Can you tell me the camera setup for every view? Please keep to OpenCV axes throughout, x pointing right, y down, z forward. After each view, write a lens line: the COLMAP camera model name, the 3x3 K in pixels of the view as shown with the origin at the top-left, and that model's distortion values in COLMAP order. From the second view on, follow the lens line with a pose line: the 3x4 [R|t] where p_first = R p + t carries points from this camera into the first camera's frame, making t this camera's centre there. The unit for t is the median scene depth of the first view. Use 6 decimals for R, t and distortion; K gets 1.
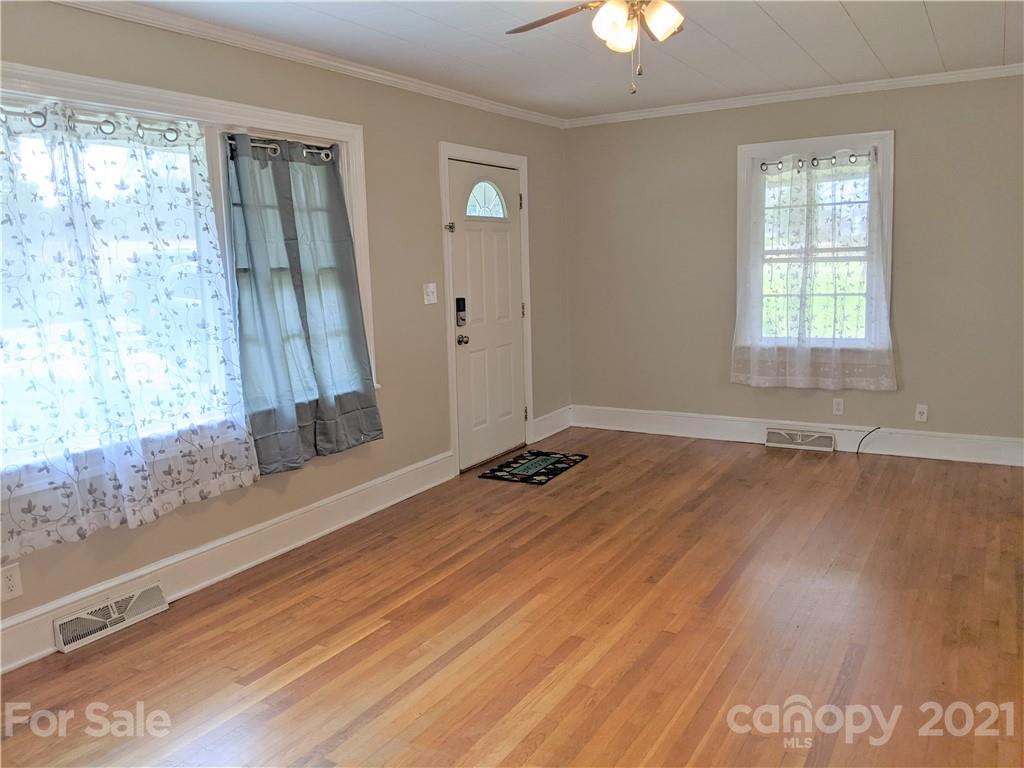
lens RADIAL K [[815.7, 0, 508.1], [0, 815.7, 386.4], [0, 0, 1]] dist [0.030508, -0.062031]
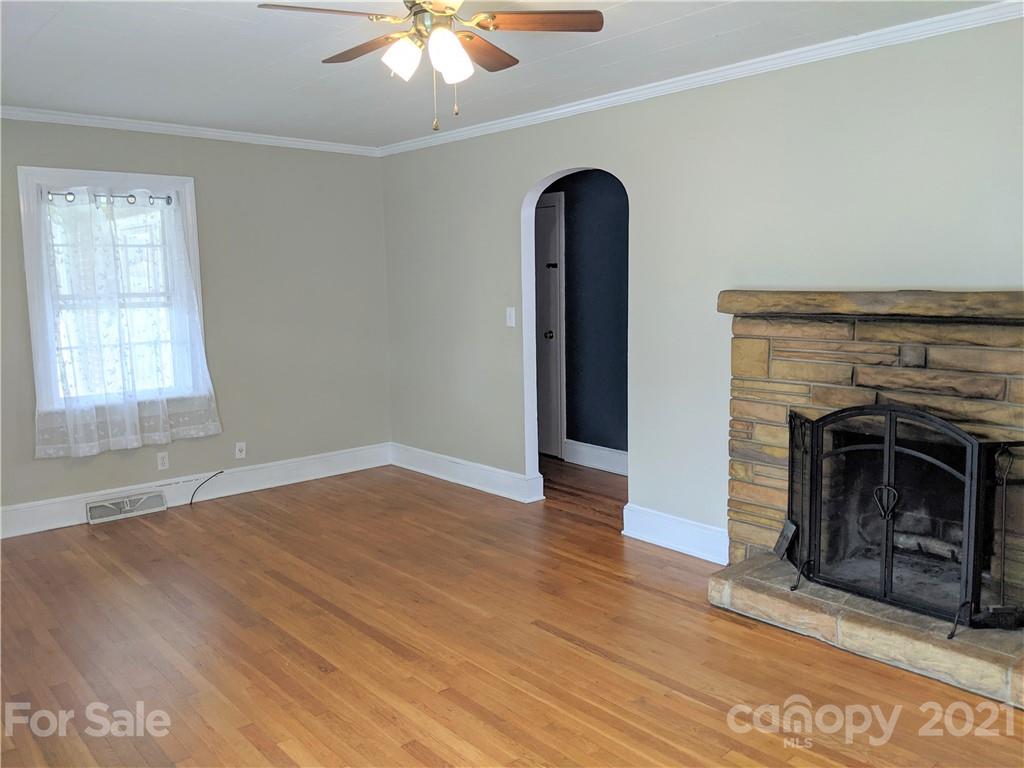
lens RADIAL K [[815.7, 0, 510.1], [0, 815.7, 379.6], [0, 0, 1]] dist [0.030508, -0.062031]
pose [[0.290334, -0.088676, 0.952808, -0.378946], [0.153165, 0.987166, 0.045202, -0.050564], [-0.944588, 0.132814, 0.300189, 0.342251]]
